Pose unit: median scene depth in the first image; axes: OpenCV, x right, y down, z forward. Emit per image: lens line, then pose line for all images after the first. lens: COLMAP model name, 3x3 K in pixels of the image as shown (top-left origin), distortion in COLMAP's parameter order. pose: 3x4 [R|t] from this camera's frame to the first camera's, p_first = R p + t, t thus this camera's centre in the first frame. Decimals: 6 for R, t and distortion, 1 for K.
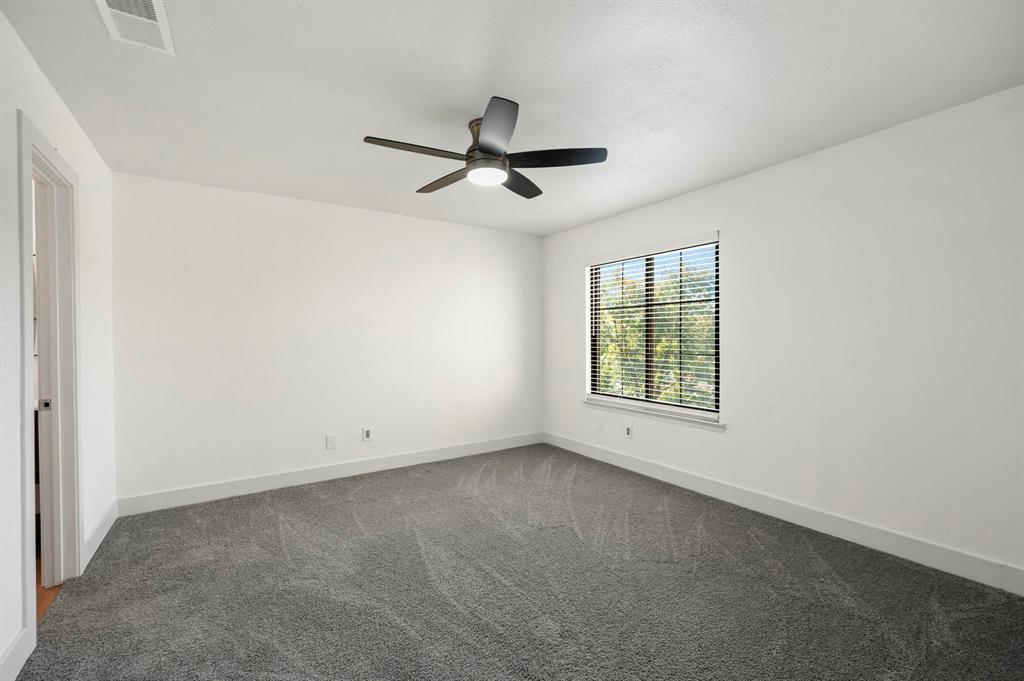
lens RADIAL K [[441.5, 0, 512.0], [0, 441.5, 340.5], [0, 0, 1]] dist [-0.000031, -0.000045]
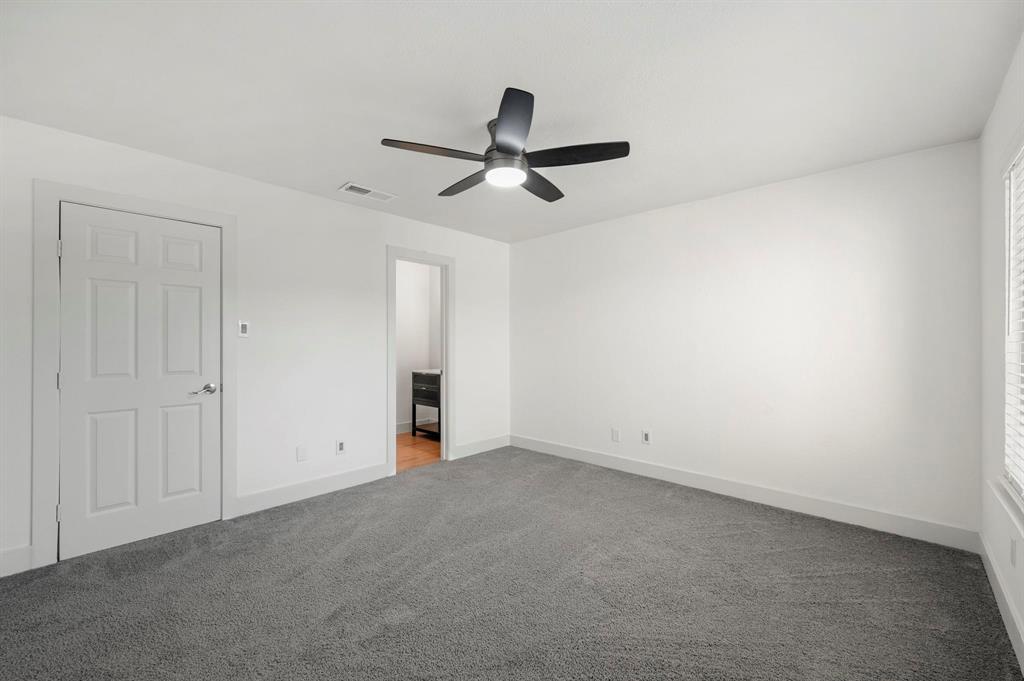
lens RADIAL K [[421.9, 0, 512.0], [0, 421.9, 340.5], [0, 0, 1]] dist [0.000954, 0.000084]
pose [[0.224234, 0.003084, -0.974530, 0.552326], [-0.006286, 0.999979, 0.001718, -0.007084], [0.974515, 0.005741, 0.224249, 0.502480]]
